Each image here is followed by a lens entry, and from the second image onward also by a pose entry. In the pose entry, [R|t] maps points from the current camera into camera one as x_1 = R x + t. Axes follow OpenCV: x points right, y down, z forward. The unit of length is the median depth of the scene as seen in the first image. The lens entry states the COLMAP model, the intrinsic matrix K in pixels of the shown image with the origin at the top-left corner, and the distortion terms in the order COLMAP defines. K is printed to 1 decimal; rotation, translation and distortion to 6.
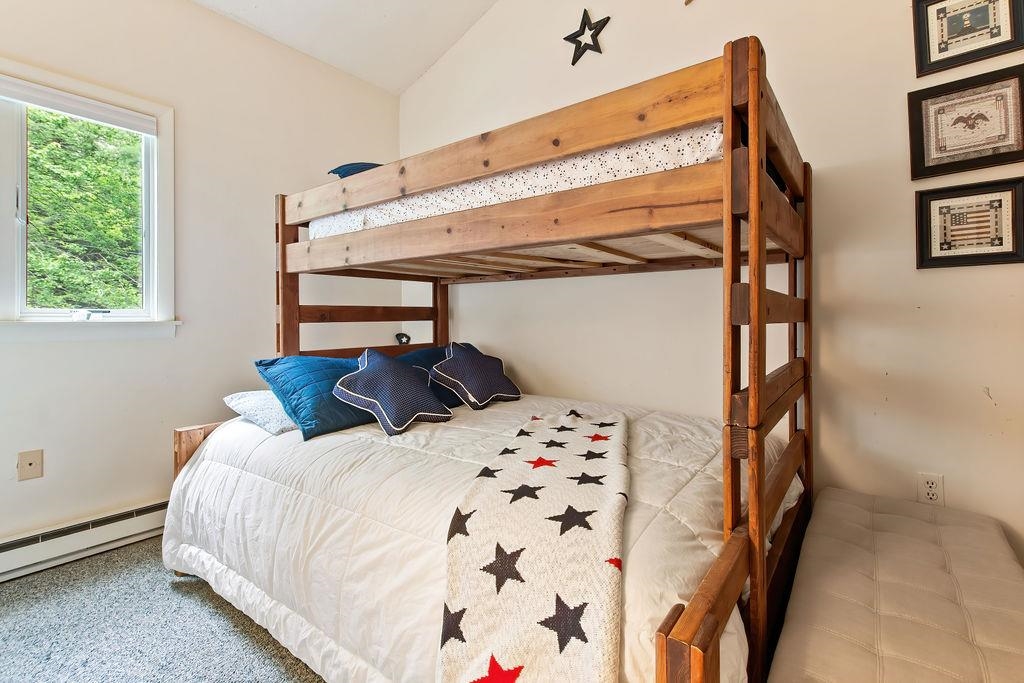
lens RADIAL K [[444.9, 0, 510.0], [0, 444.9, 314.6], [0, 0, 1]] dist [0.001210, -0.000081]
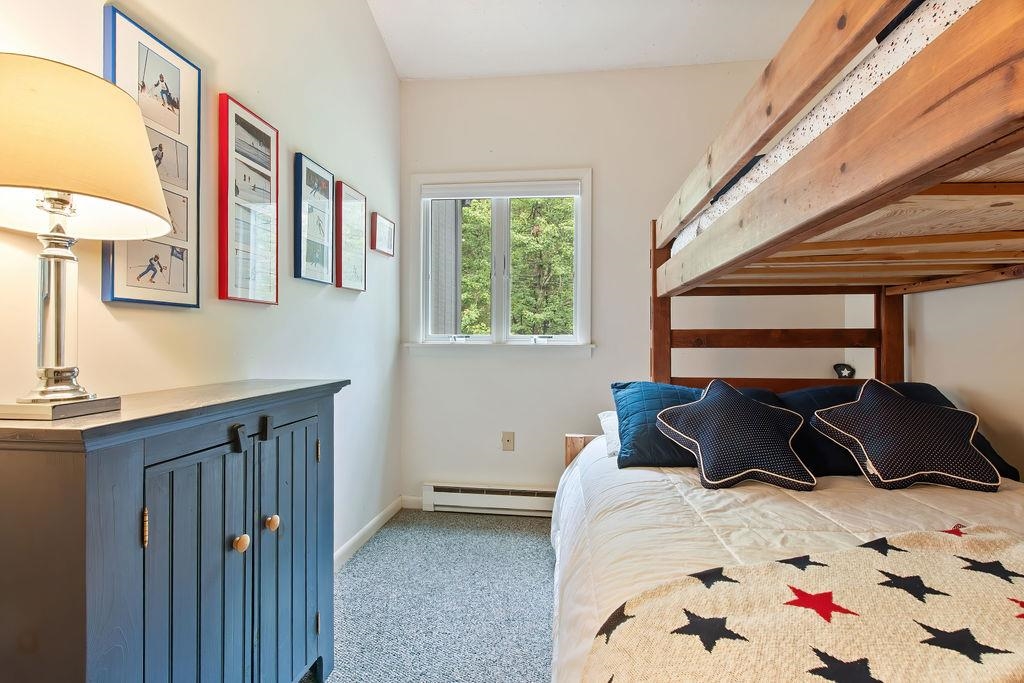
lens RADIAL K [[452.3, 0, 513.5], [0, 452.3, 337.4], [0, 0, 1]] dist [0.002882, -0.000560]
pose [[0.540220, -0.003175, -0.841518, 0.181686], [0.000608, 0.999994, -0.003382, -0.001197], [0.841523, 0.001316, 0.540219, 0.189757]]
